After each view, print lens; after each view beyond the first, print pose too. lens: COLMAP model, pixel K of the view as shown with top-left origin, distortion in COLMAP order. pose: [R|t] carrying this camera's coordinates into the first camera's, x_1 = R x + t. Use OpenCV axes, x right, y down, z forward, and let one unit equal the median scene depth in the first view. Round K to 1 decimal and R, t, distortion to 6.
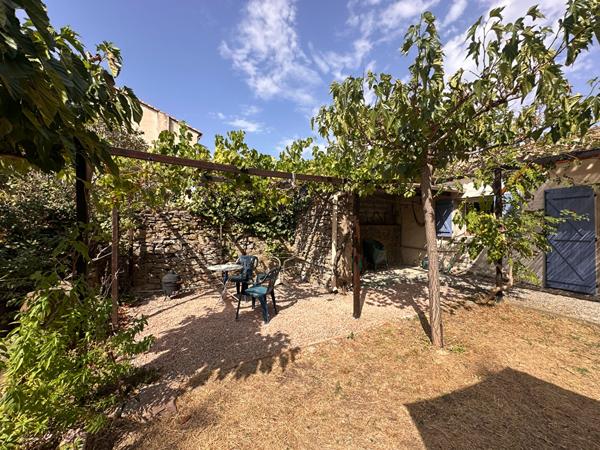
lens RADIAL K [[246.0, 0, 300.0], [0, 246.0, 225.0], [0, 0, 1]] dist [-0.000581, -0.000082]
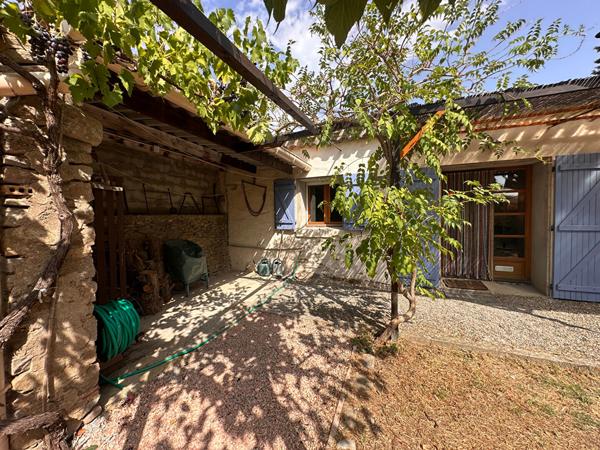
lens RADIAL K [[246.0, 0, 300.0], [0, 246.0, 225.0], [0, 0, 1]] dist [-0.000581, -0.000082]
pose [[0.765342, -0.035646, 0.642636, 0.146693], [0.013215, 0.999125, 0.039681, 0.005809], [-0.643488, -0.021877, 0.765143, 0.408699]]
